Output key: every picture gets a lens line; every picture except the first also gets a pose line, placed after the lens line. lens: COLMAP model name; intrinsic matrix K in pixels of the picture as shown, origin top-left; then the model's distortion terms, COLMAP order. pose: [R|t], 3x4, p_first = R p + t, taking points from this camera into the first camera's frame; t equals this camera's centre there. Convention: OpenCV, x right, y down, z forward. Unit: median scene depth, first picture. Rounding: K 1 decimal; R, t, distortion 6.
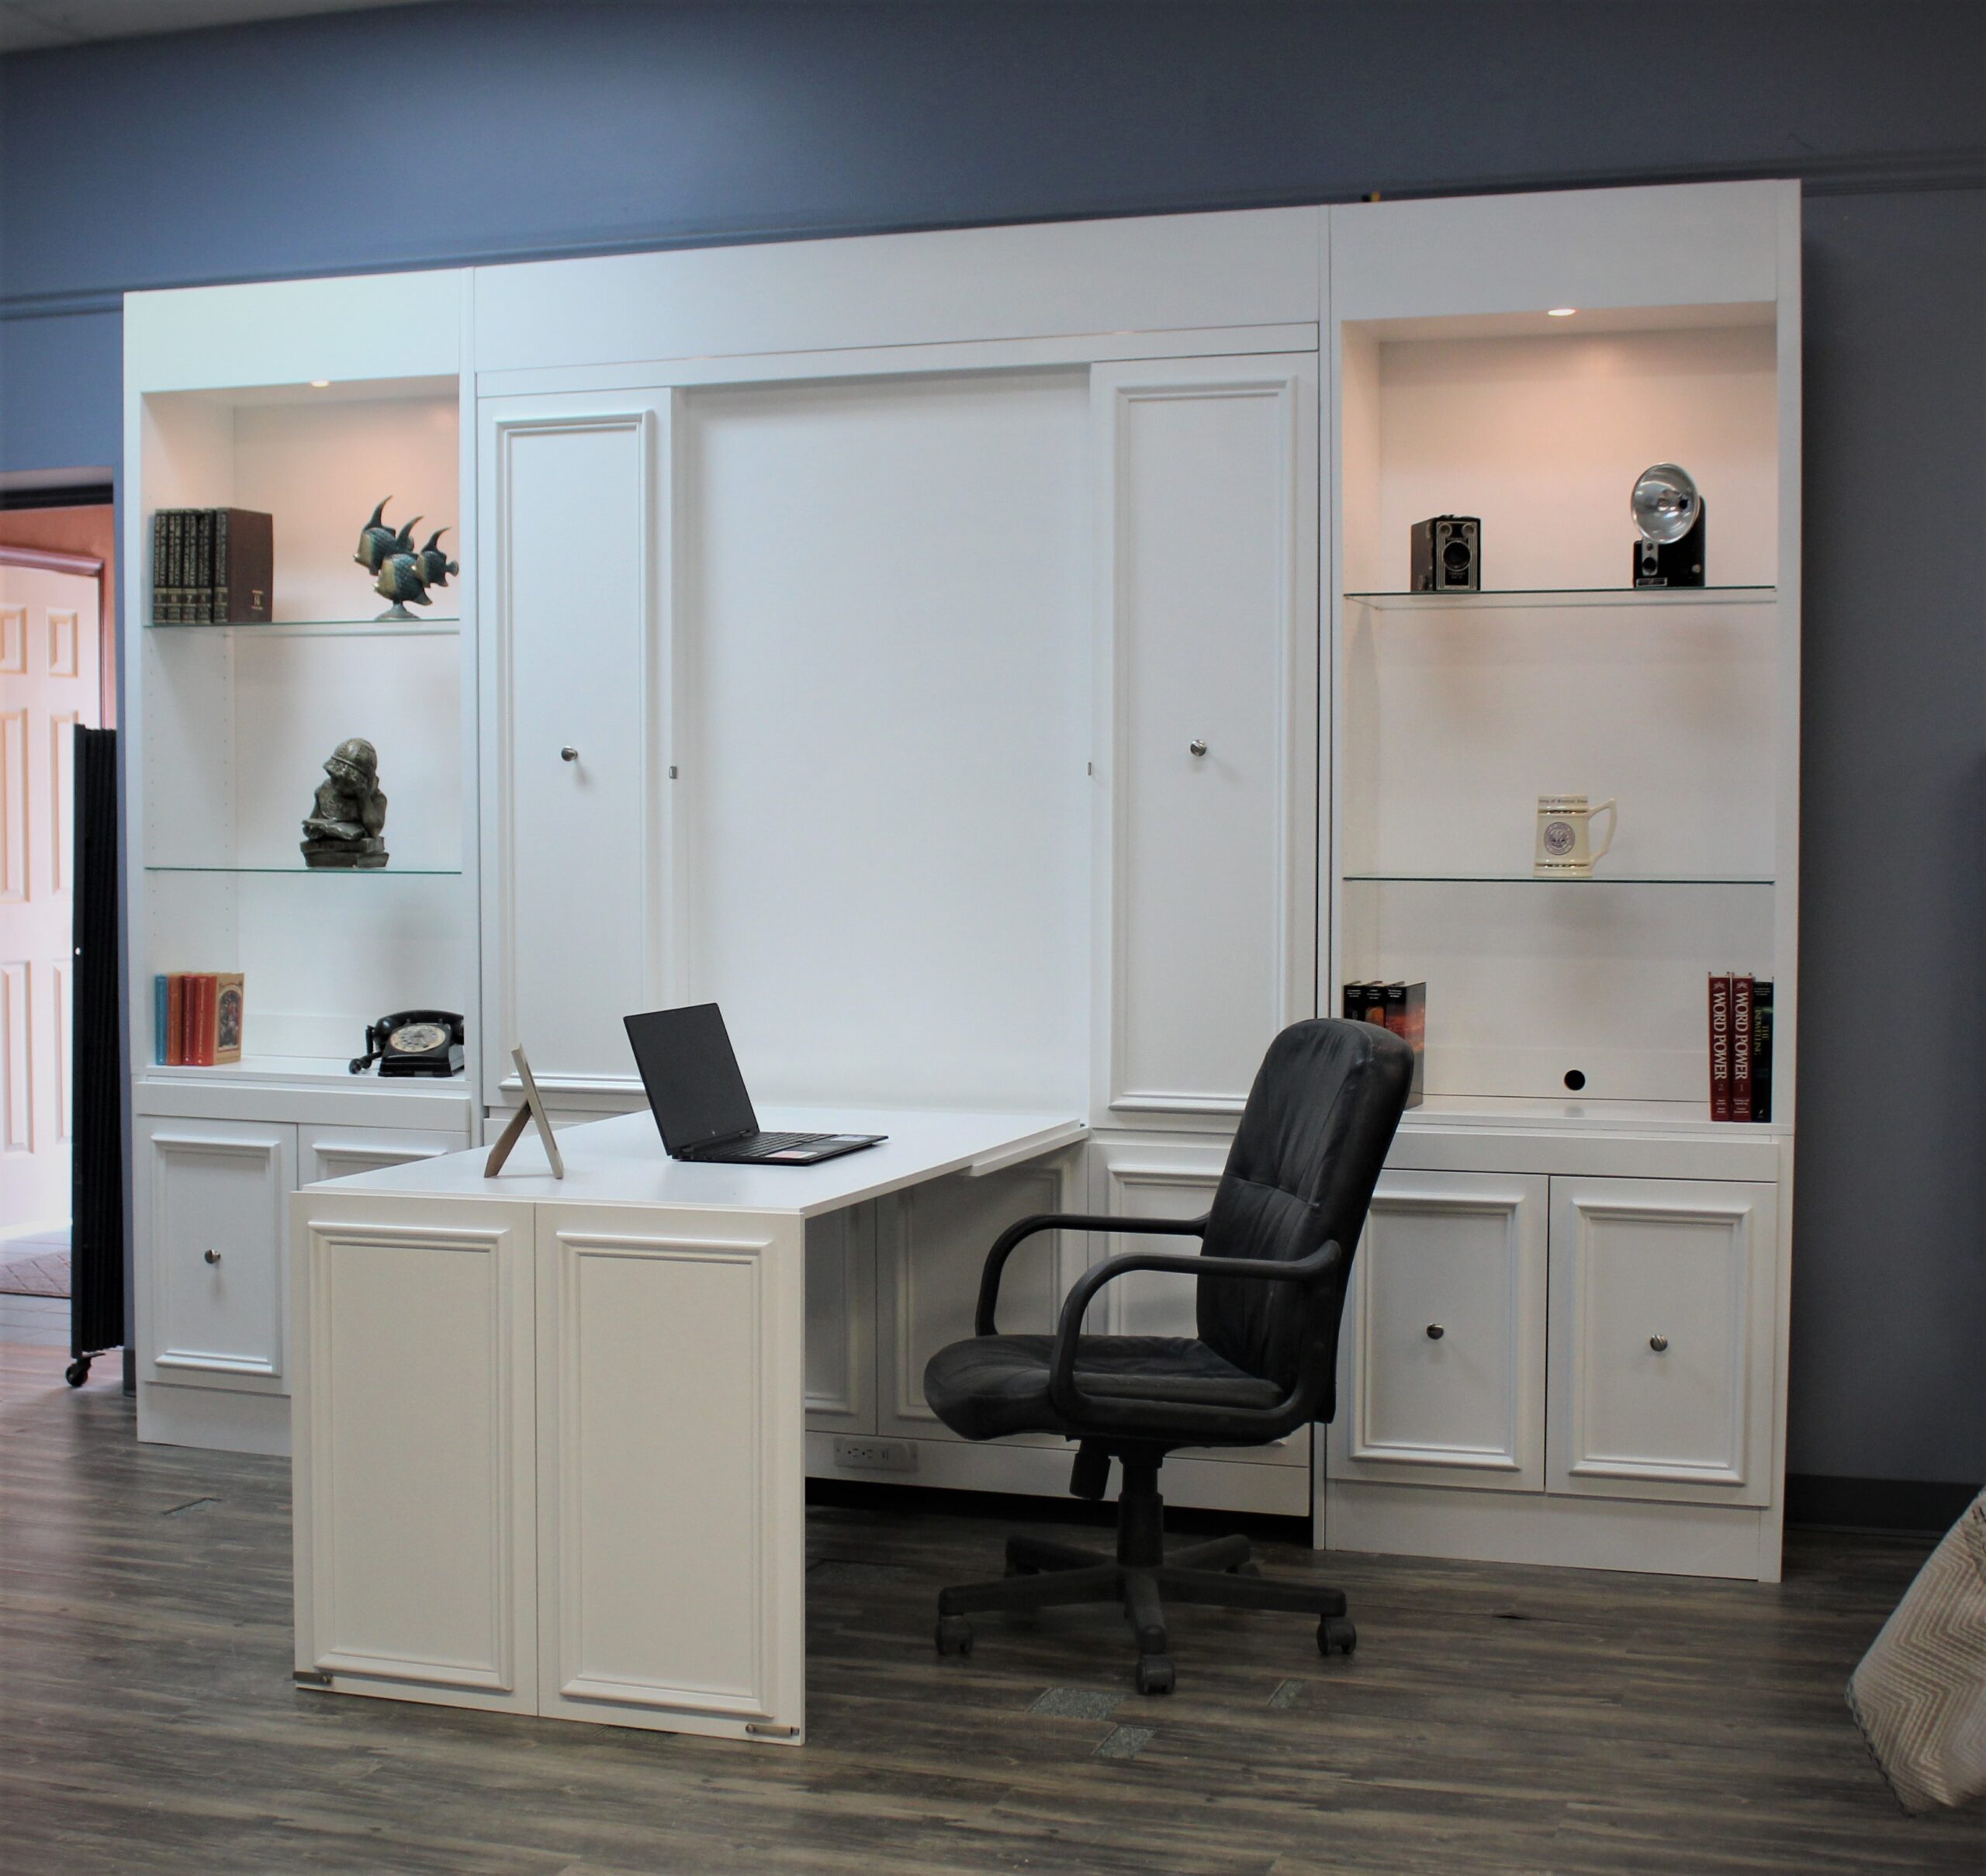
lens RADIAL K [[2924.9, 0, 993.0], [0, 2924.9, 938.0], [0, 0, 1]] dist [-0.029011, -0.093045]
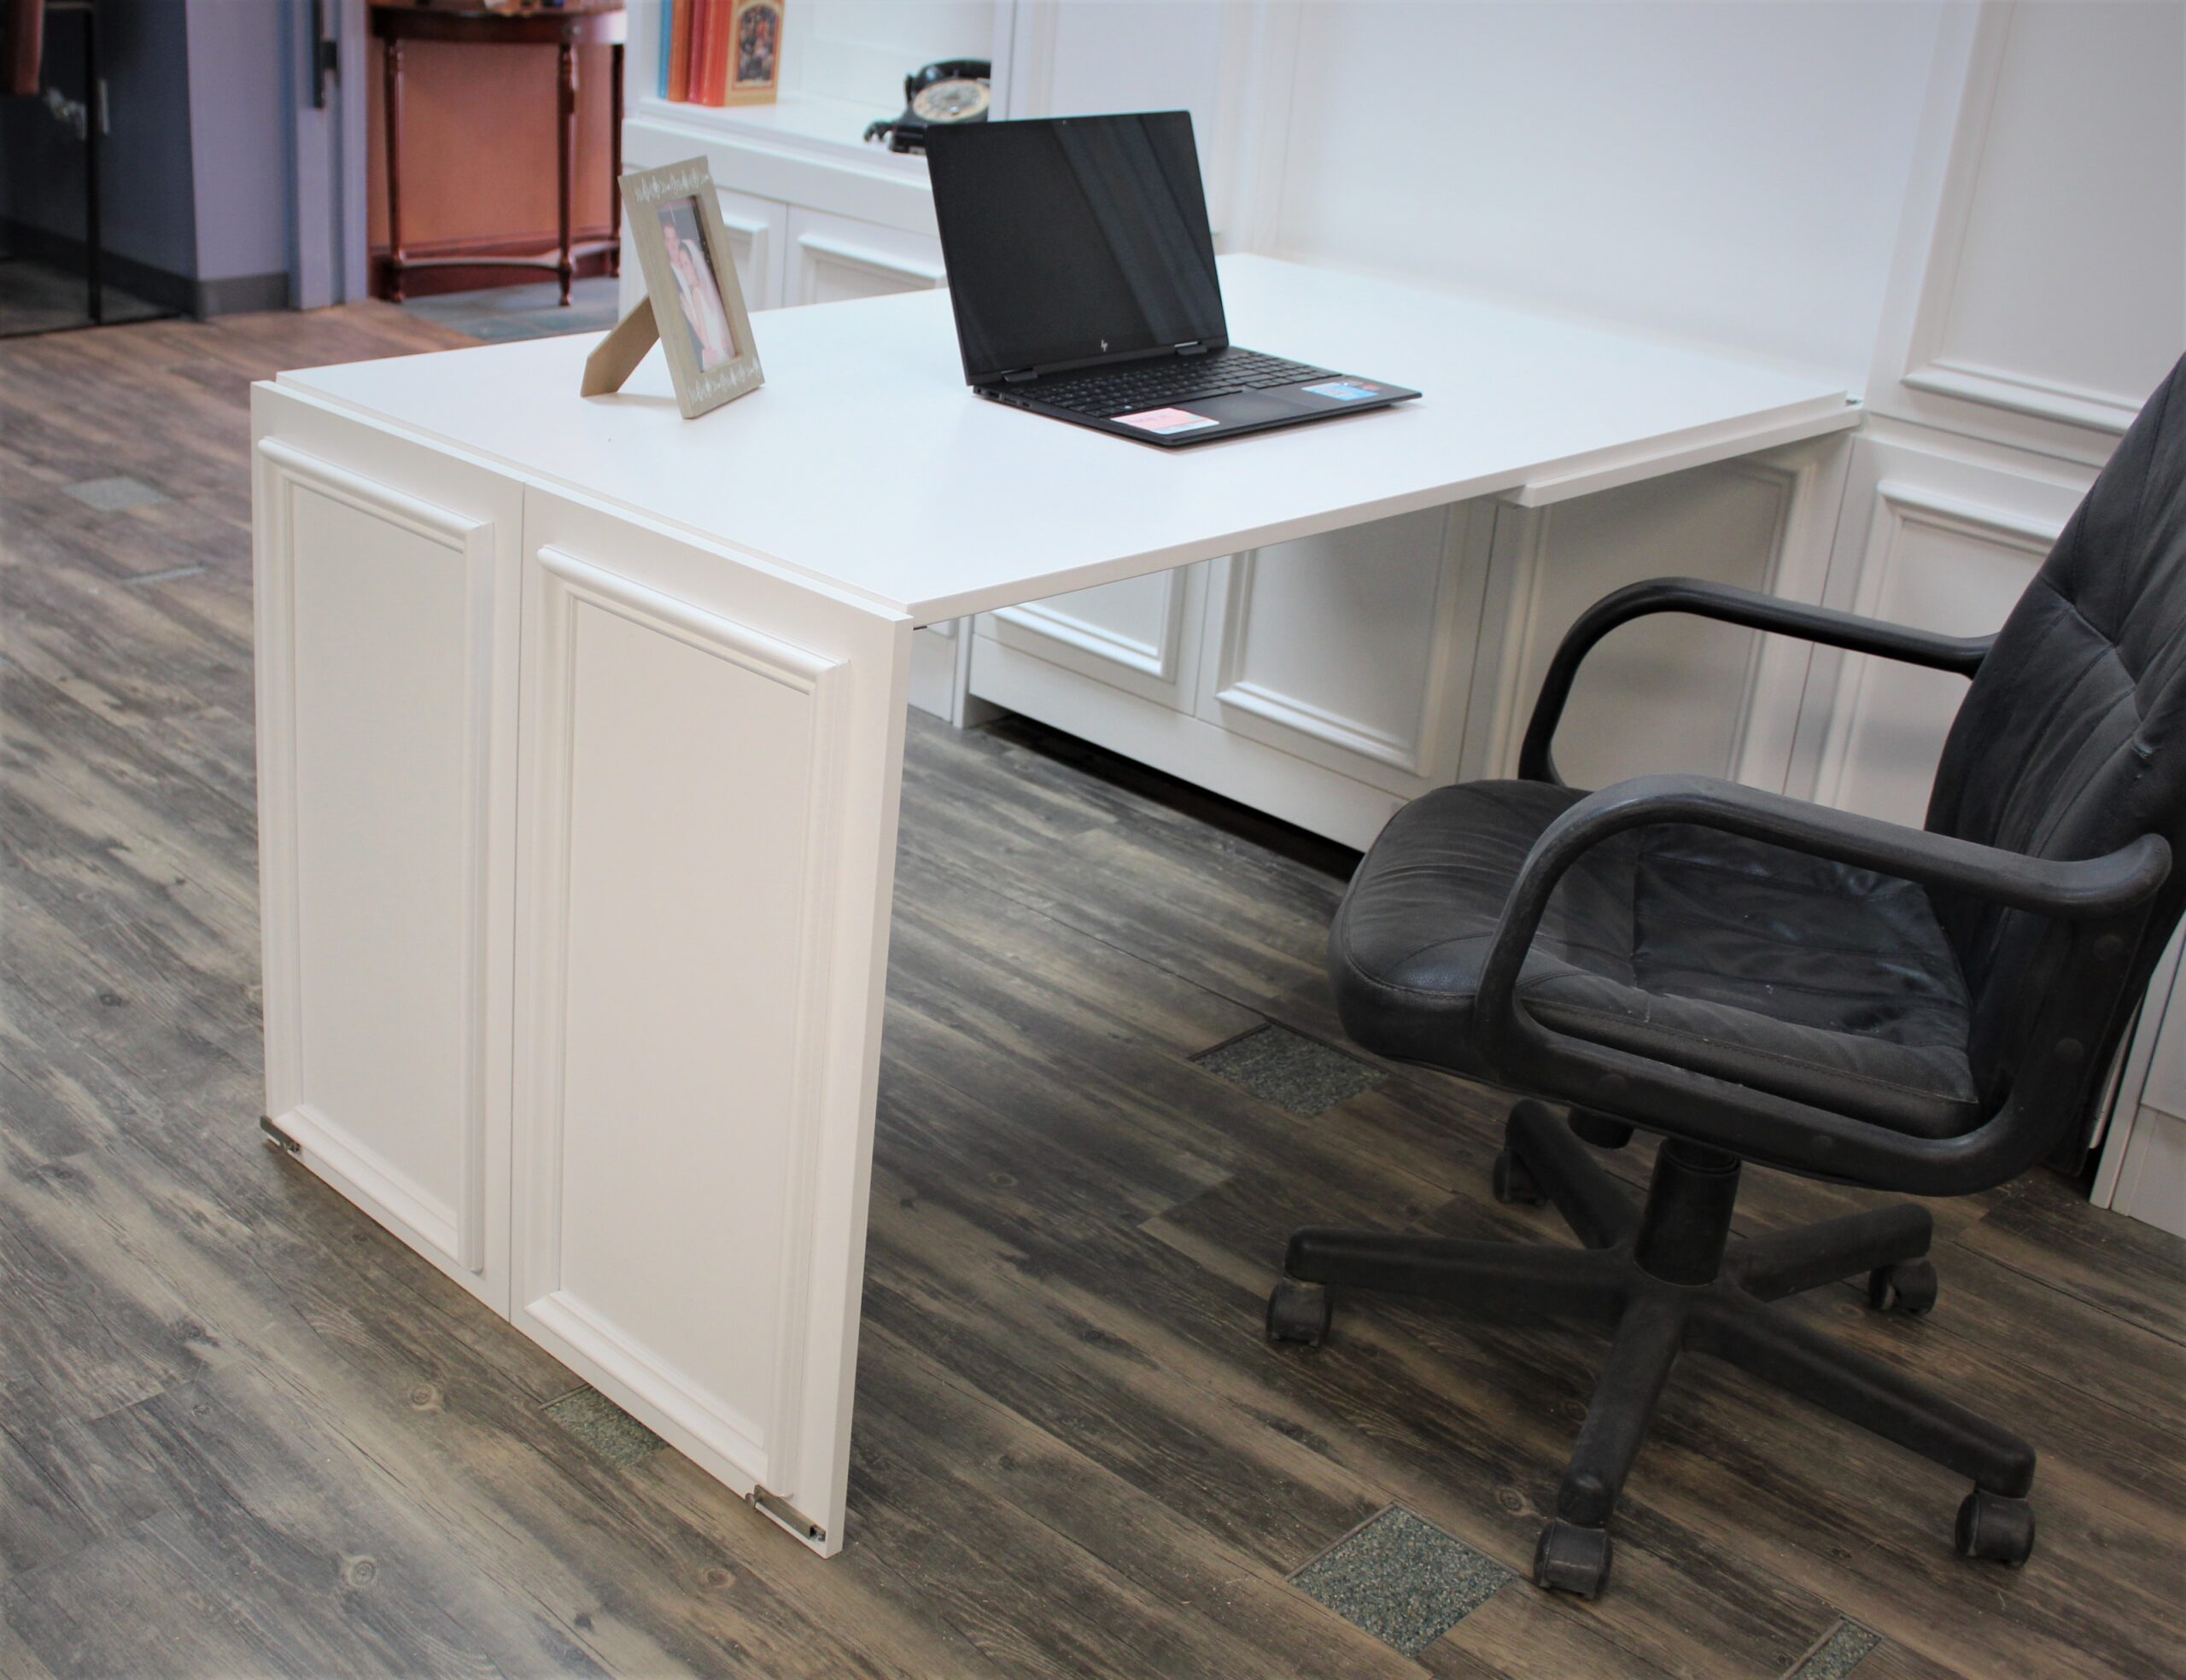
lens RADIAL K [[2363.6, 0, 1089.3], [0, 2363.6, 768.1], [0, 0, 1]] dist [-0.092041, 0.038912]
pose [[0.895880, 0.222129, -0.384782, 0.099809], [-0.083909, 0.935055, 0.344429, -0.014677], [0.436300, -0.276281, 0.856336, 0.602151]]
